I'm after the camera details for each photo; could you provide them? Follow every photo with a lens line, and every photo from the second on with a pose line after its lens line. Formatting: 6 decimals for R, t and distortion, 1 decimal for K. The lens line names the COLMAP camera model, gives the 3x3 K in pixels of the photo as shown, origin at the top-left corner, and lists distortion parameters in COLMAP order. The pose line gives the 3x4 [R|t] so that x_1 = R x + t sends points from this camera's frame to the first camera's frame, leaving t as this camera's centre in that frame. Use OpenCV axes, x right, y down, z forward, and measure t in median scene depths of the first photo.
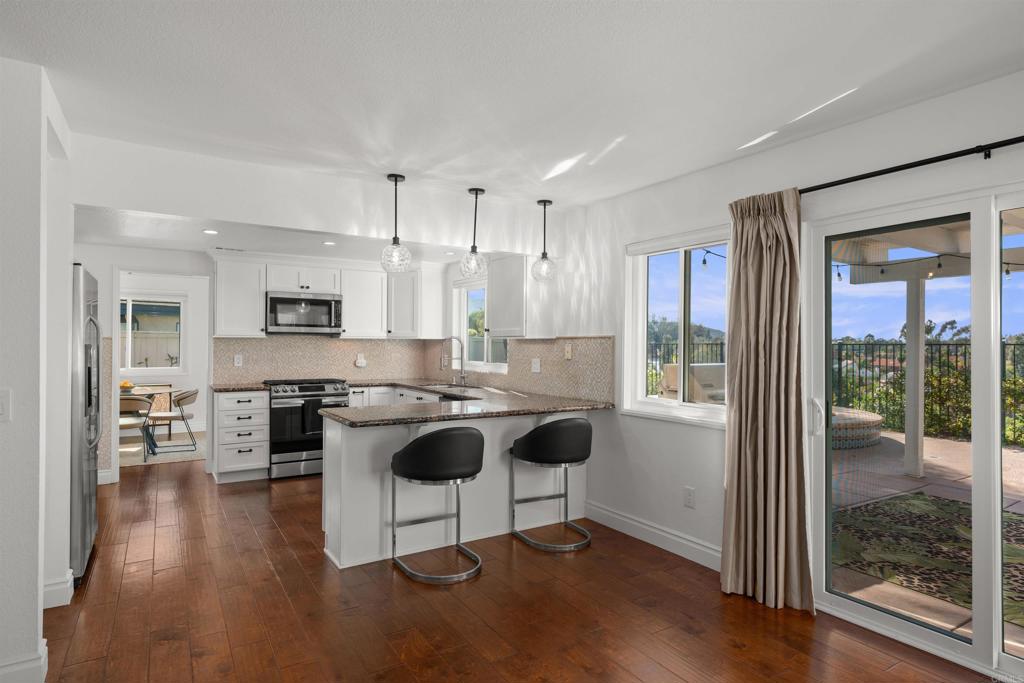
lens RADIAL K [[566.1, 0, 511.3], [0, 566.1, 342.5], [0, 0, 1]] dist [0.001447, 0.000031]
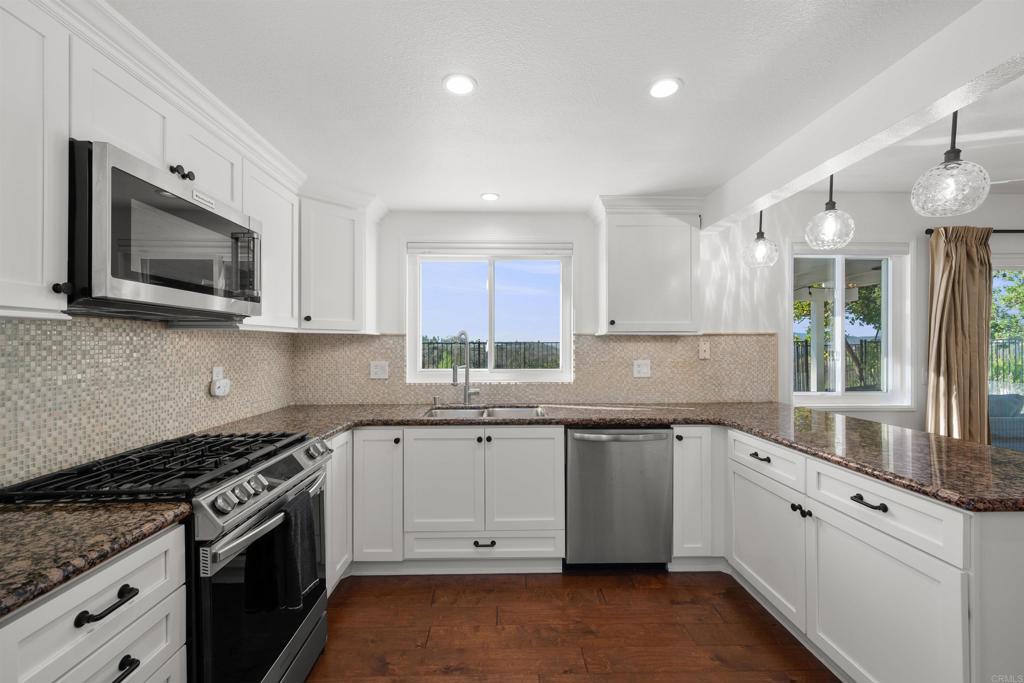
lens RADIAL K [[431.0, 0, 509.5], [0, 431.0, 342.7], [0, 0, 1]] dist [-0.000128, 0.000009]
pose [[0.511125, -0.003631, 0.859498, -0.632607], [0.001218, 0.999993, 0.003500, 0.001705], [-0.859505, -0.000742, 0.511126, 0.926666]]
